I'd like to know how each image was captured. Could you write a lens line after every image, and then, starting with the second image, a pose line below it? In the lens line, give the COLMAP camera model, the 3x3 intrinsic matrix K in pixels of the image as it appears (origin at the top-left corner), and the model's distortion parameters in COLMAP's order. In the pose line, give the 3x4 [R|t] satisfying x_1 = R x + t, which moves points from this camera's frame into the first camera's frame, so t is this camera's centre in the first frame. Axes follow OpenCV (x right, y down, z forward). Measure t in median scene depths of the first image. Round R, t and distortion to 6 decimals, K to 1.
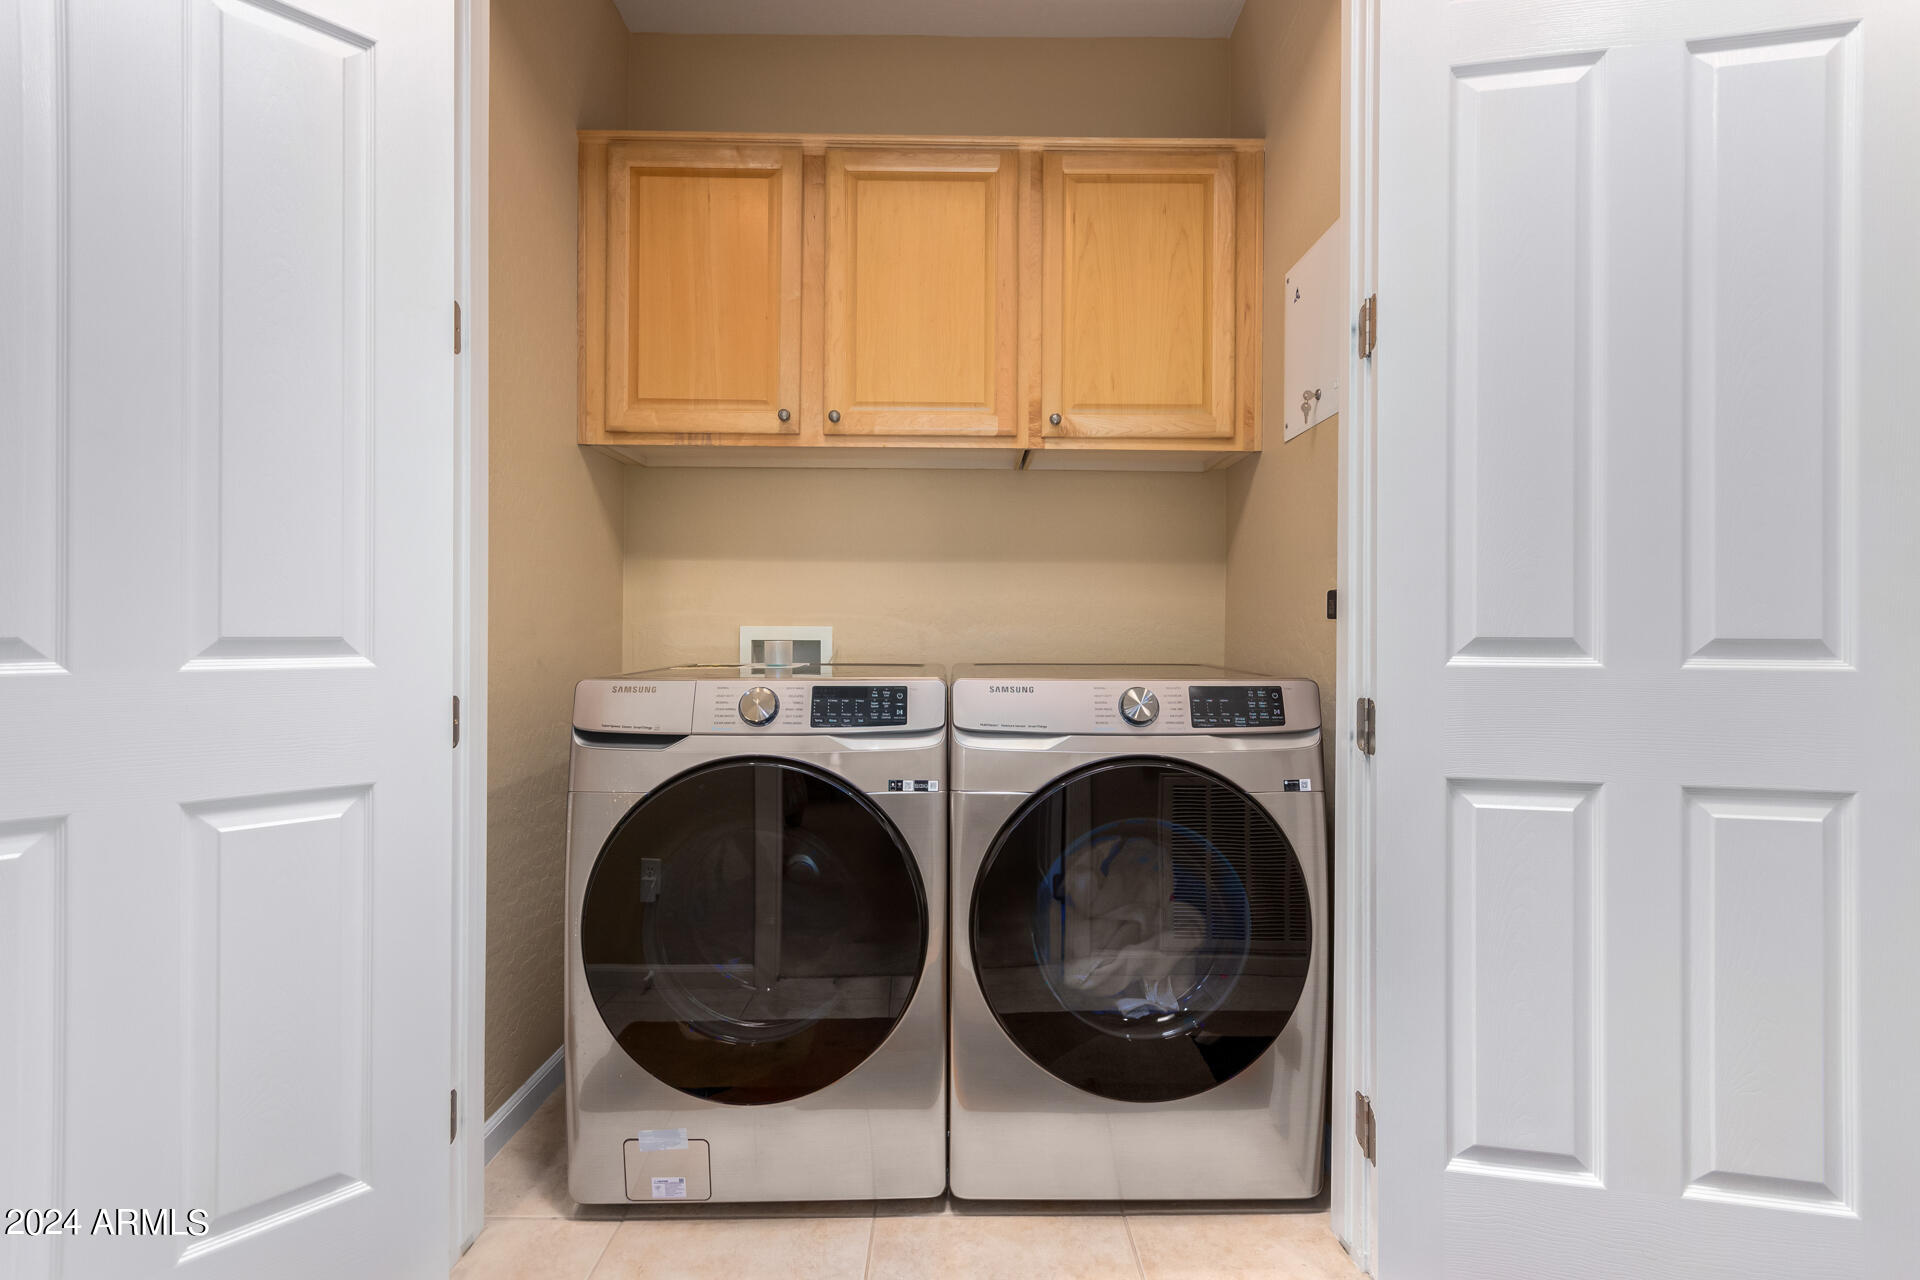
lens RADIAL K [[893.6, 0, 973.2], [0, 893.6, 629.7], [0, 0, 1]] dist [0.007607, -0.000175]
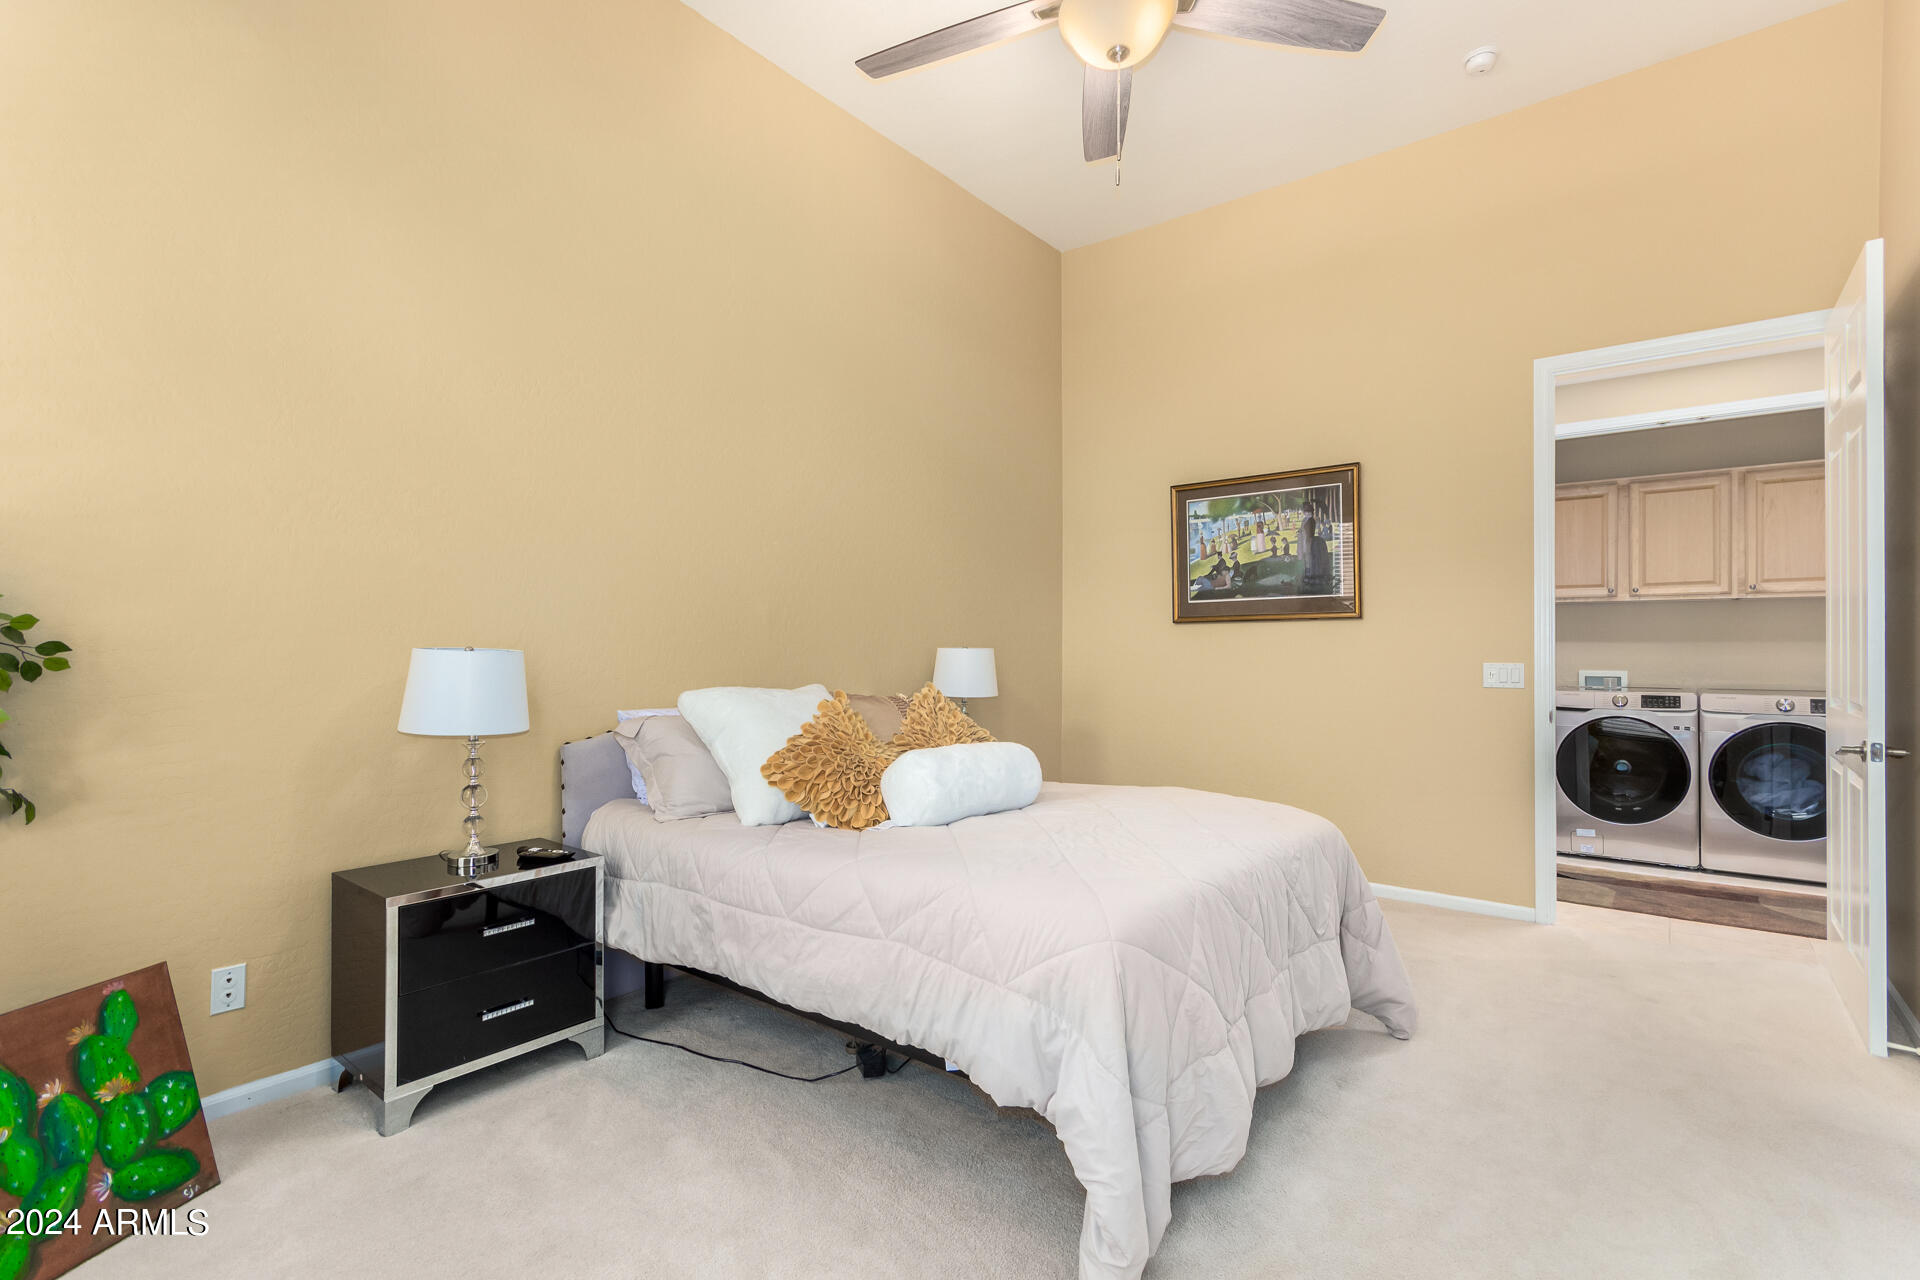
lens RADIAL K [[887.9, 0, 960.0], [0, 887.9, 640.0], [0, 0, 1]] dist [0.005186, 0.000490]
pose [[0.767869, -0.010831, -0.640515, -0.012530], [0.009202, 0.999940, -0.005878, -0.127885], [0.640541, -0.001381, 0.767923, -2.821913]]
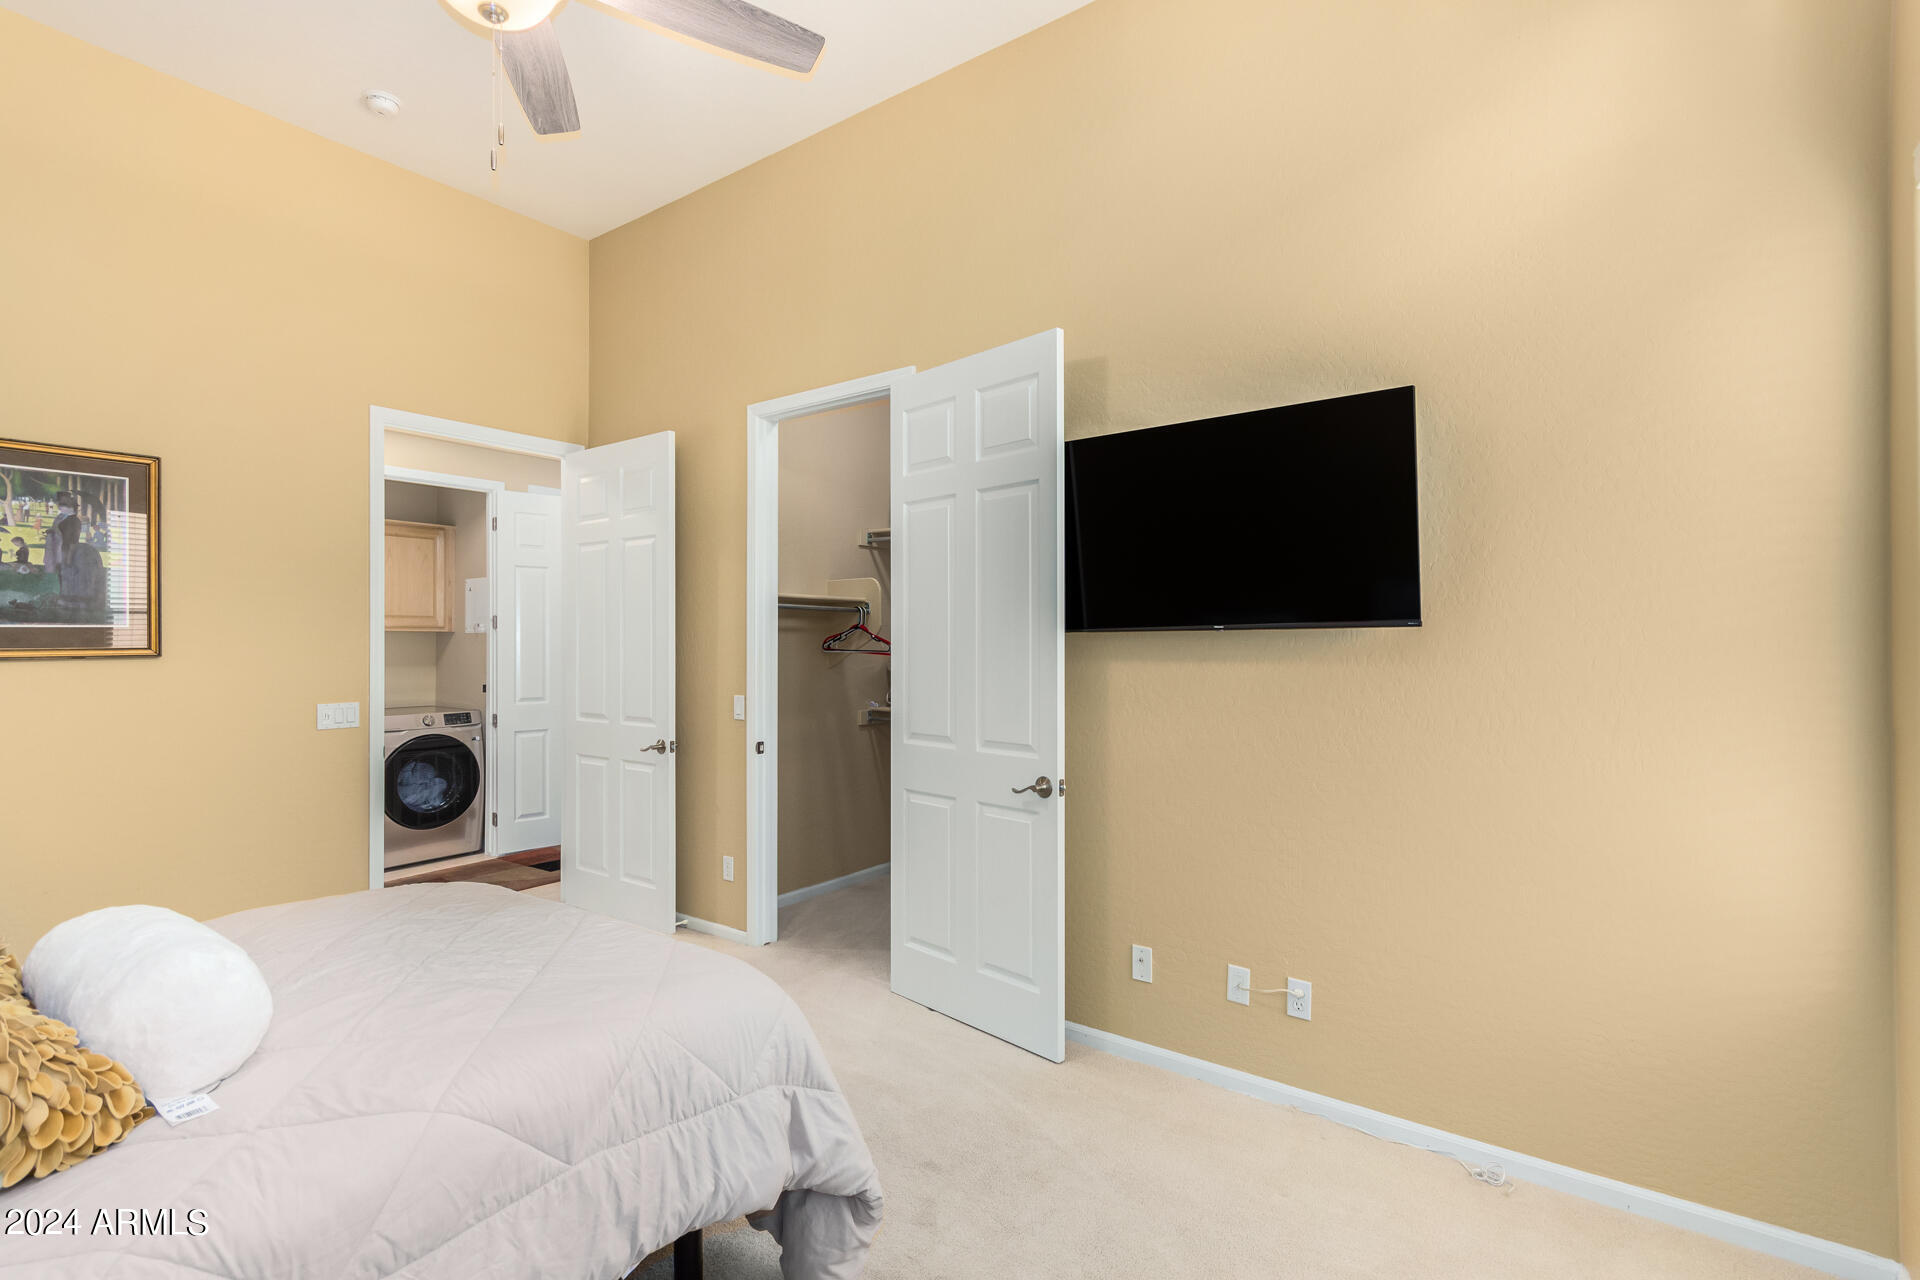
lens RADIAL K [[900.5, 0, 951.9], [0, 900.5, 635.6], [0, 0, 1]] dist [0.017536, 0.000283]
pose [[0.612374, -0.002017, 0.790565, -1.359014], [0.002281, 0.999997, 0.000784, -0.245288], [-0.790565, 0.001323, 0.612377, -2.791560]]
